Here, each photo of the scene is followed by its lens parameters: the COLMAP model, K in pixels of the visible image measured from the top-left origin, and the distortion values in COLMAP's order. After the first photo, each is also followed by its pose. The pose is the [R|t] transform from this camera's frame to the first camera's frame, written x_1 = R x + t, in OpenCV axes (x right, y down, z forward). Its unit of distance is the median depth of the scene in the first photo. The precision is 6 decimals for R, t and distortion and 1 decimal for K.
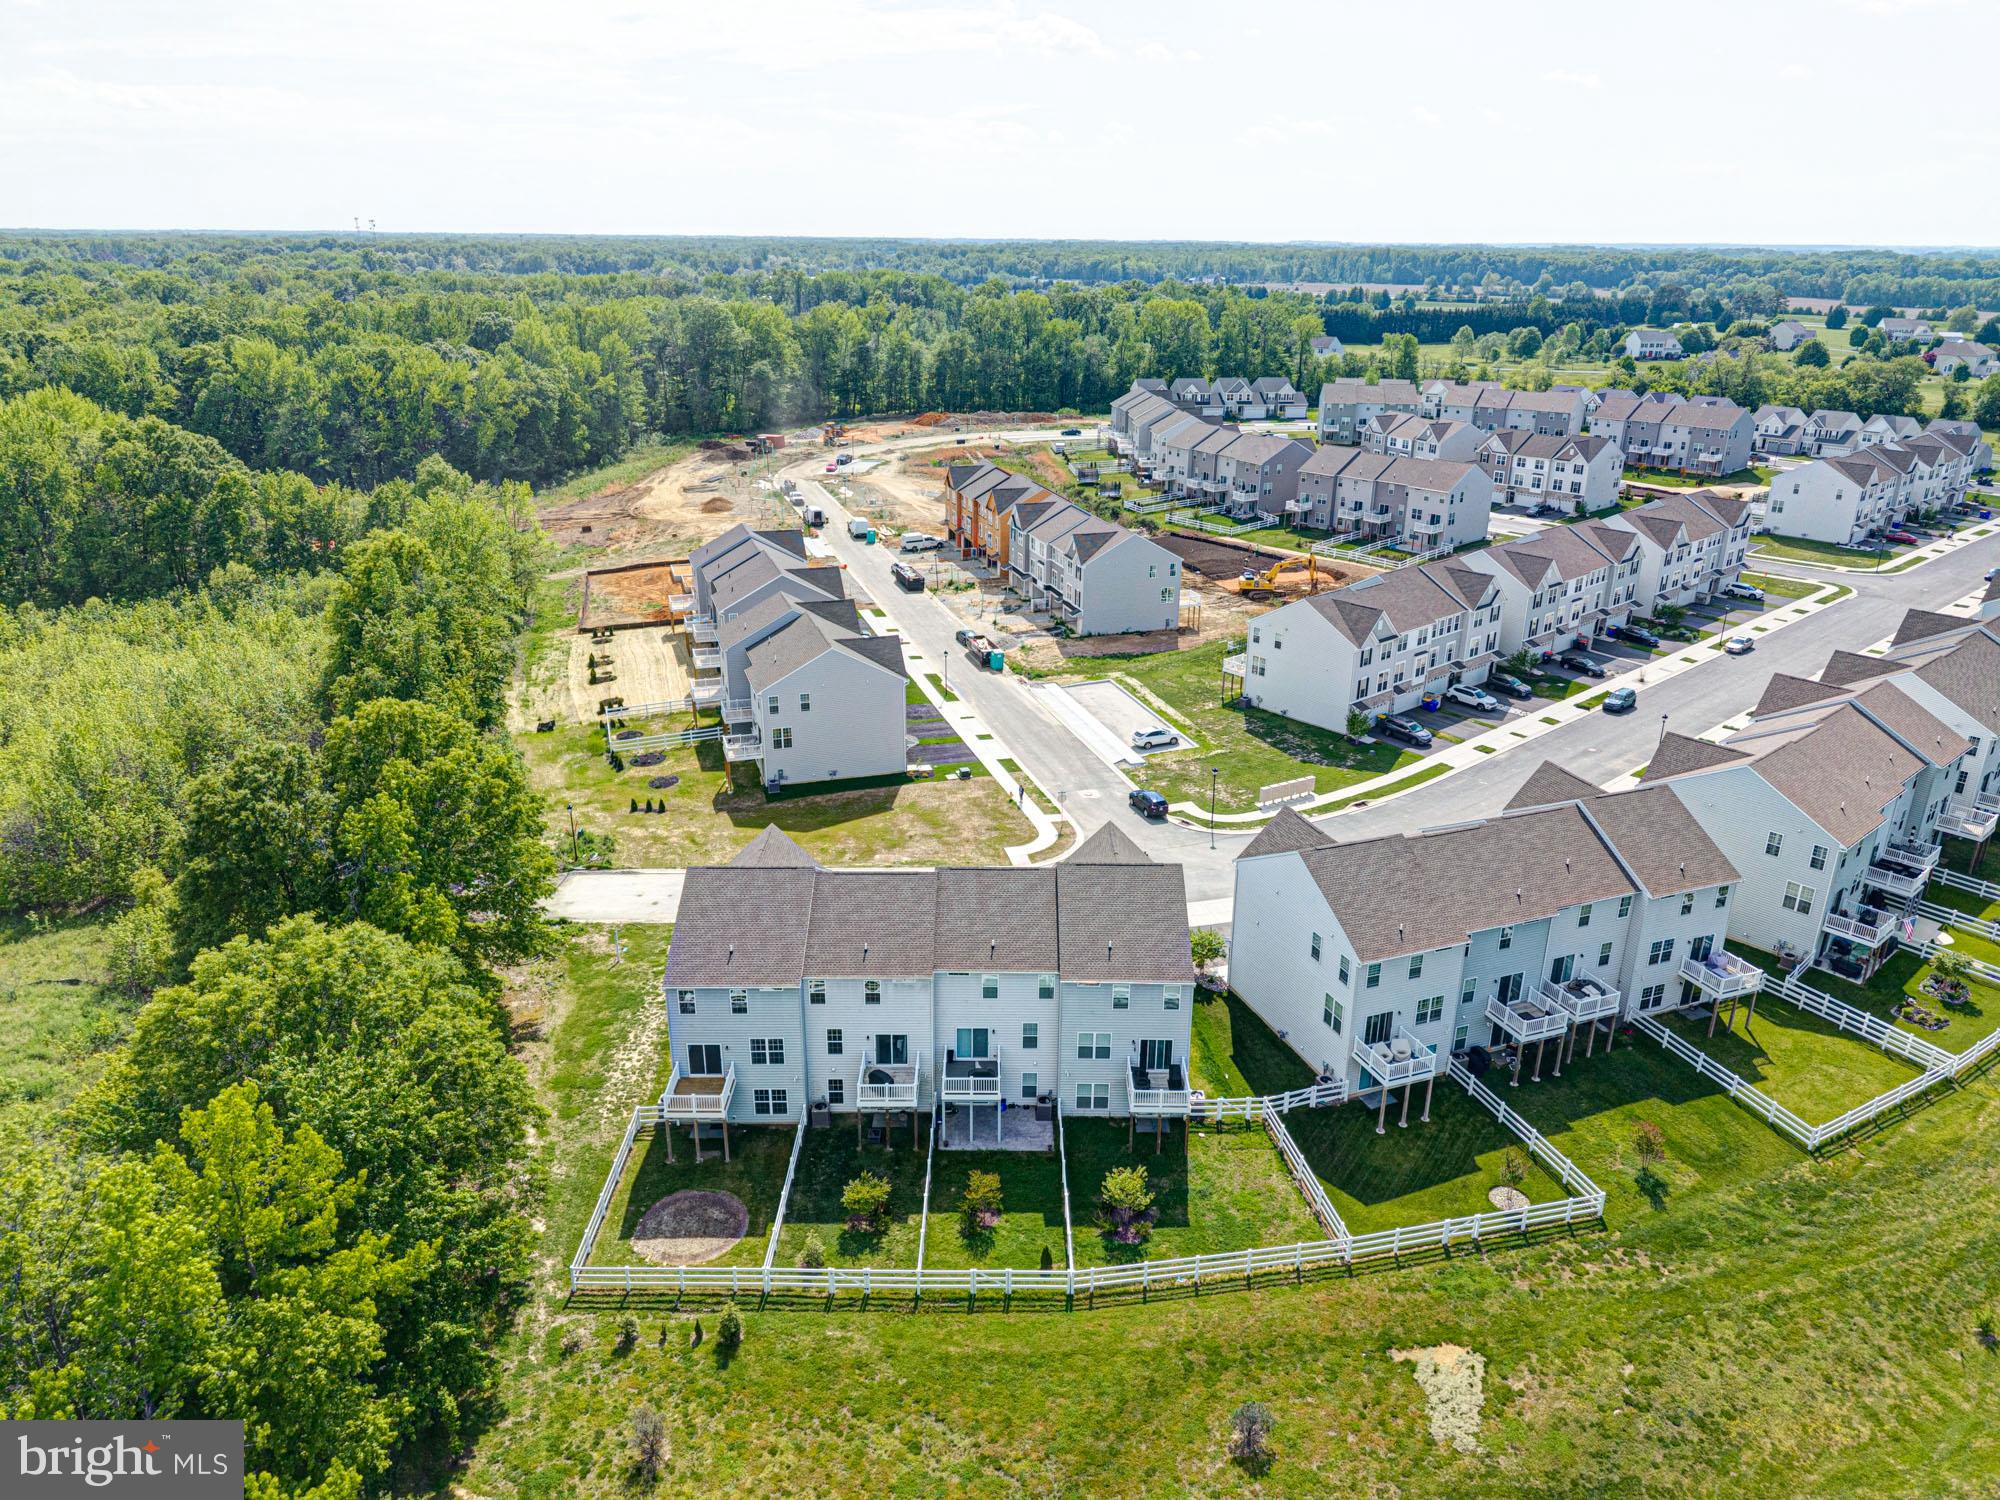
lens RADIAL K [[1341.6, 0, 1001.7], [0, 1341.6, 737.2], [0, 0, 1]] dist [0.065249, -0.095744]
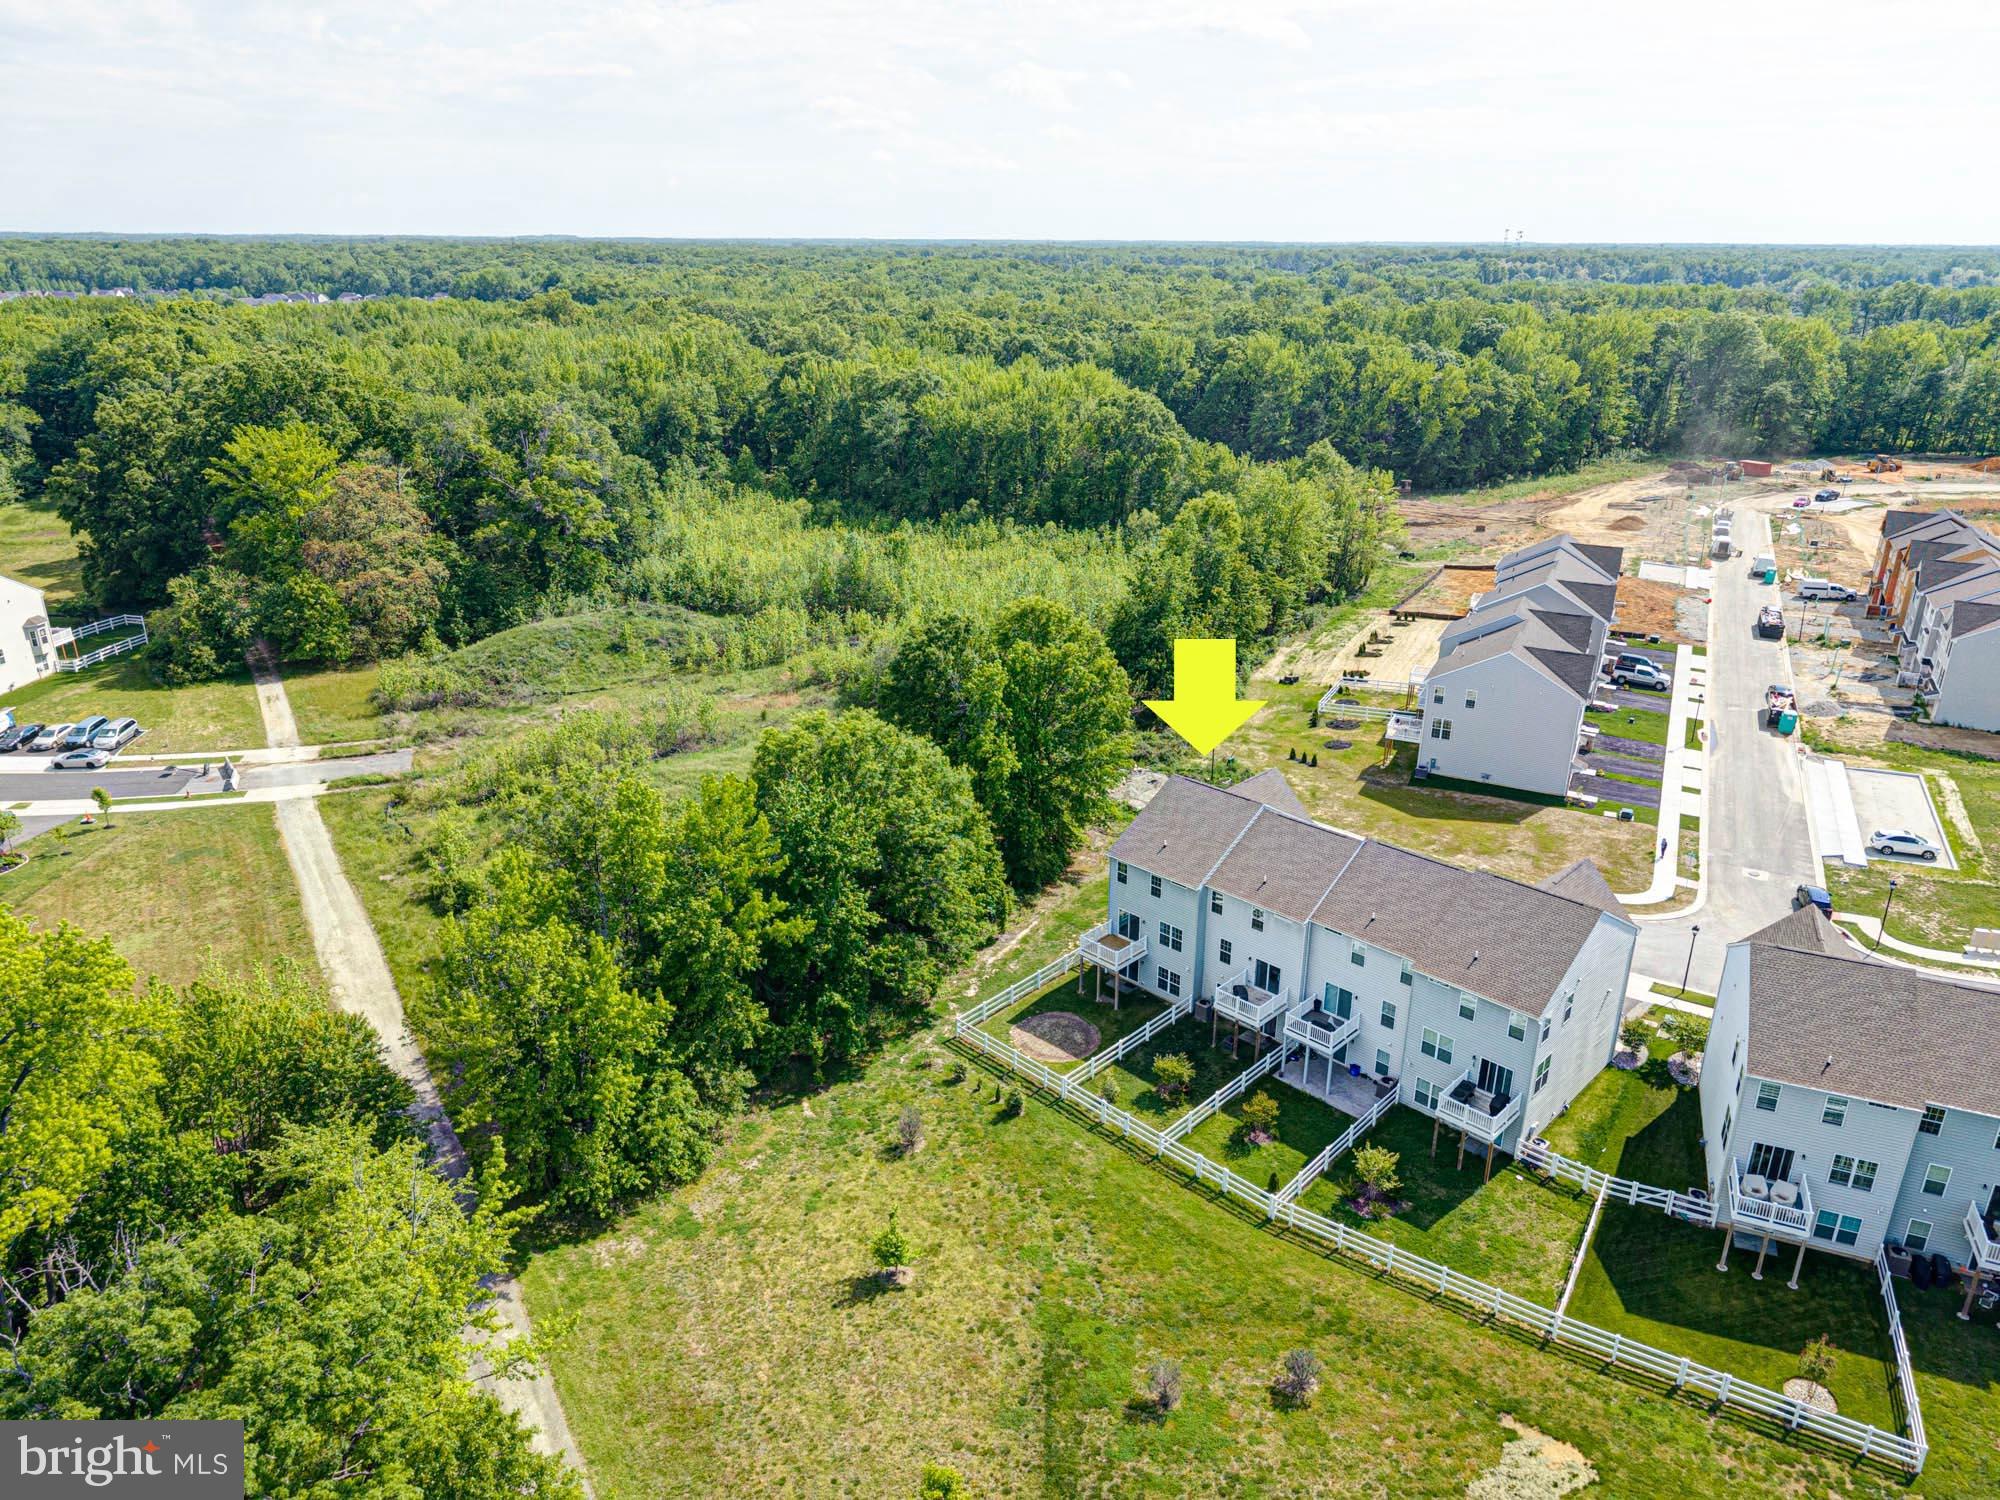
lens RADIAL K [[1341.6, 0, 1001.7], [0, 1341.6, 737.2], [0, 0, 1]] dist [0.065249, -0.095744]
pose [[0.710594, 0.237745, -0.662219, 0.444941], [-0.242417, 0.966283, 0.086782, -0.002036], [0.660523, 0.098867, 0.744268, 0.010798]]
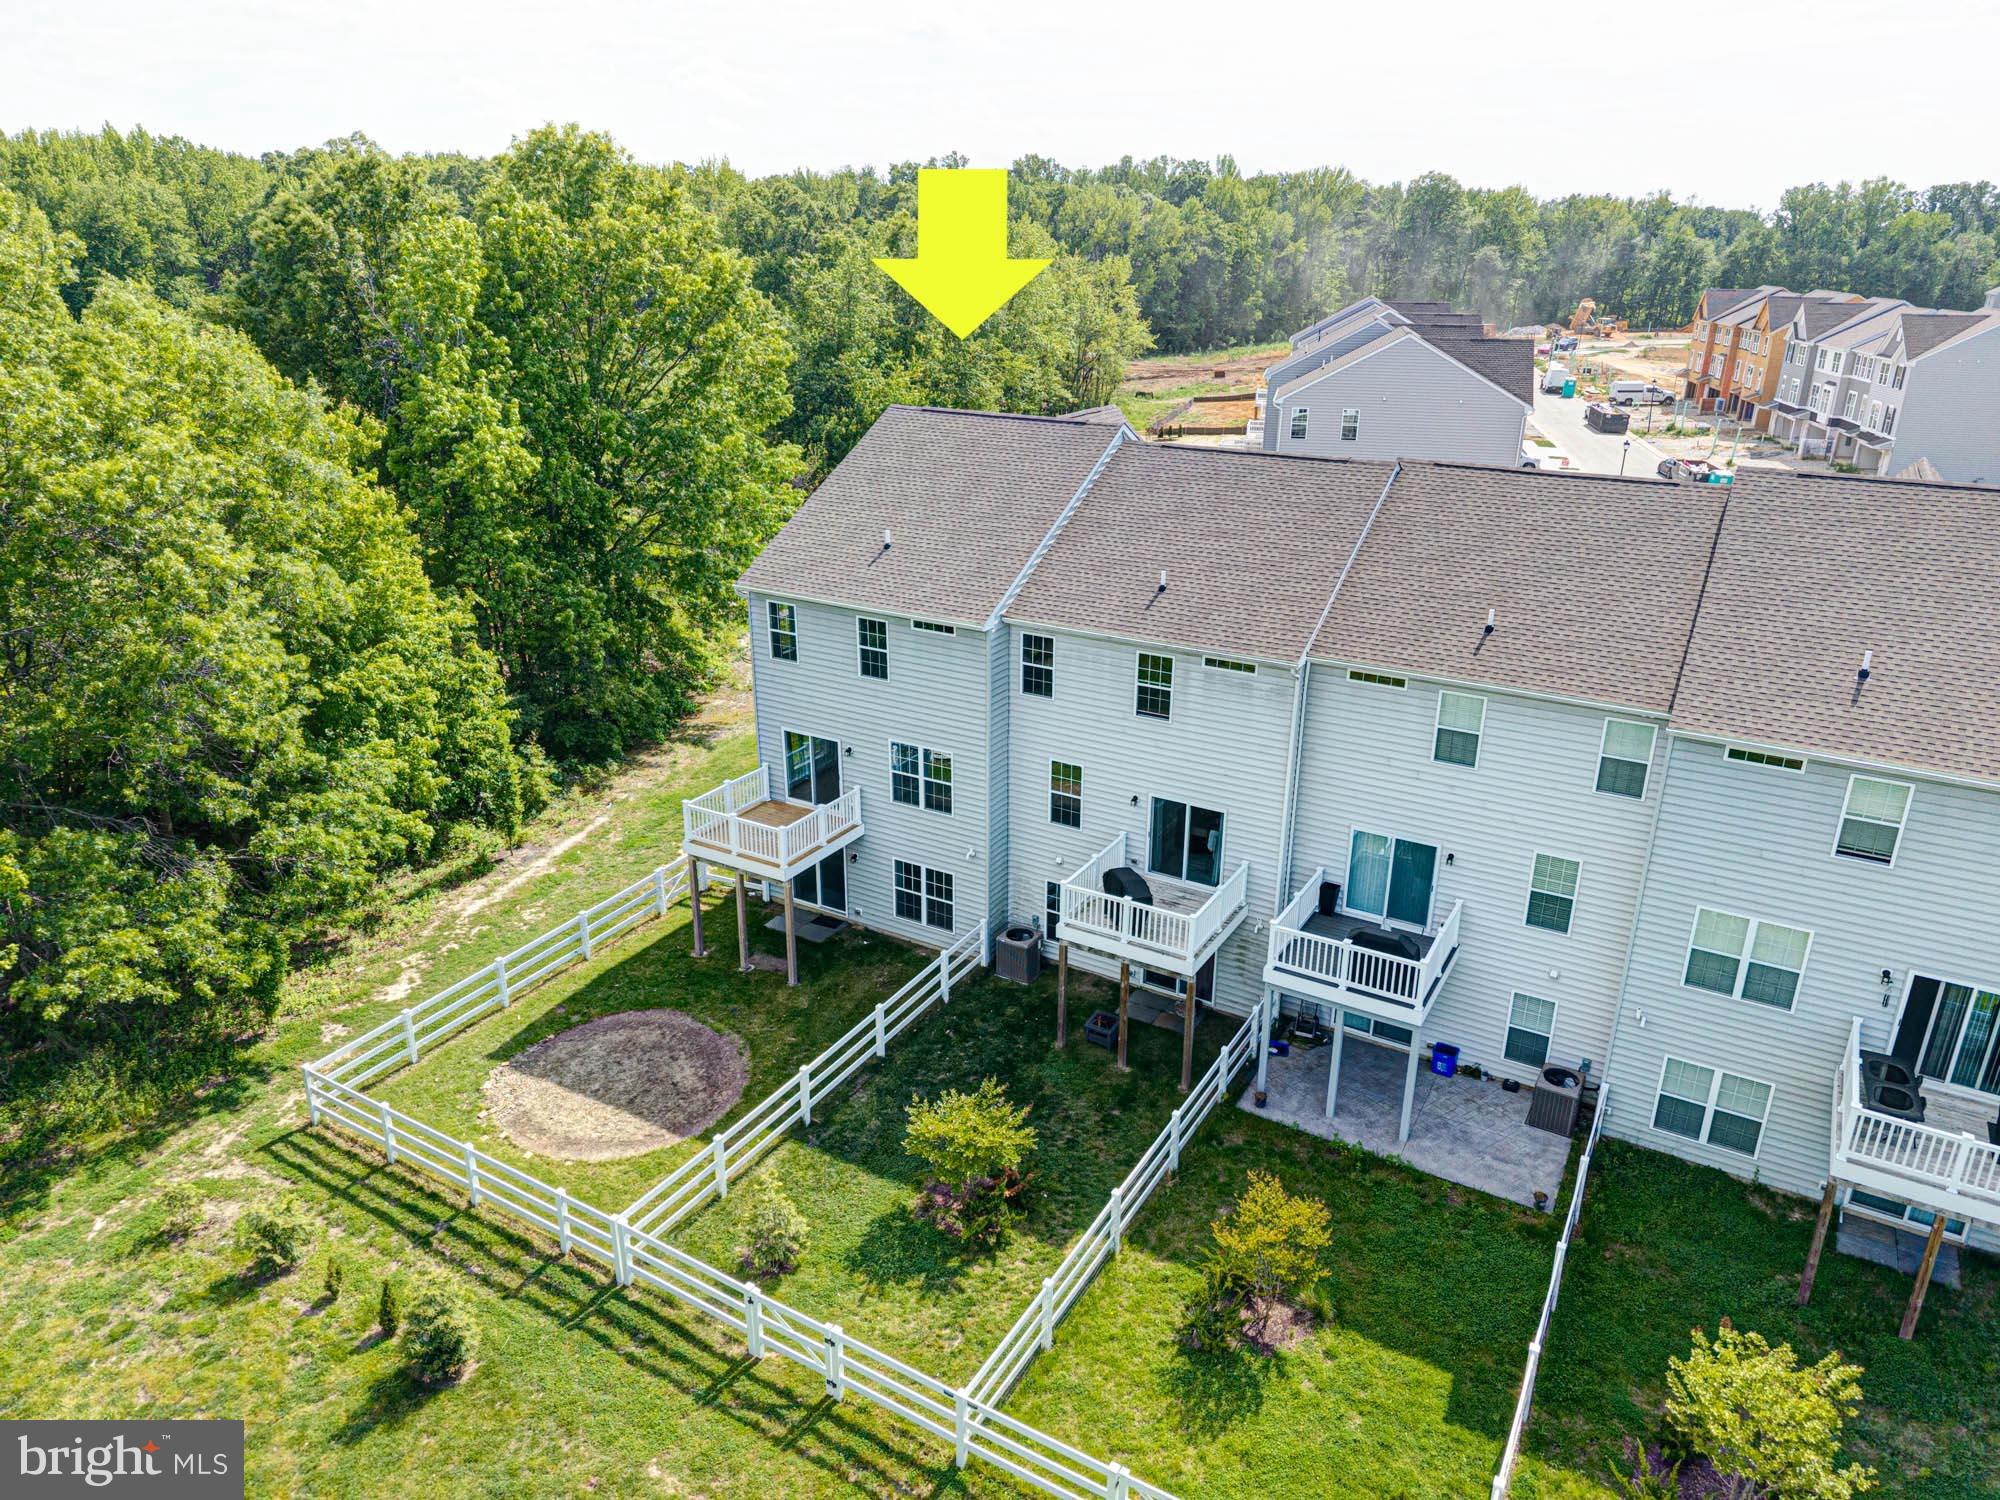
lens RADIAL K [[1308.6, 0, 1017.5], [0, 1308.6, 755.0], [0, 0, 1]] dist [0.056061, -0.057127]
pose [[0.862888, 0.179931, -0.472281, 0.058294], [-0.179366, 0.982675, 0.046669, 0.193626], [0.472496, 0.044441, 0.880212, 0.611948]]
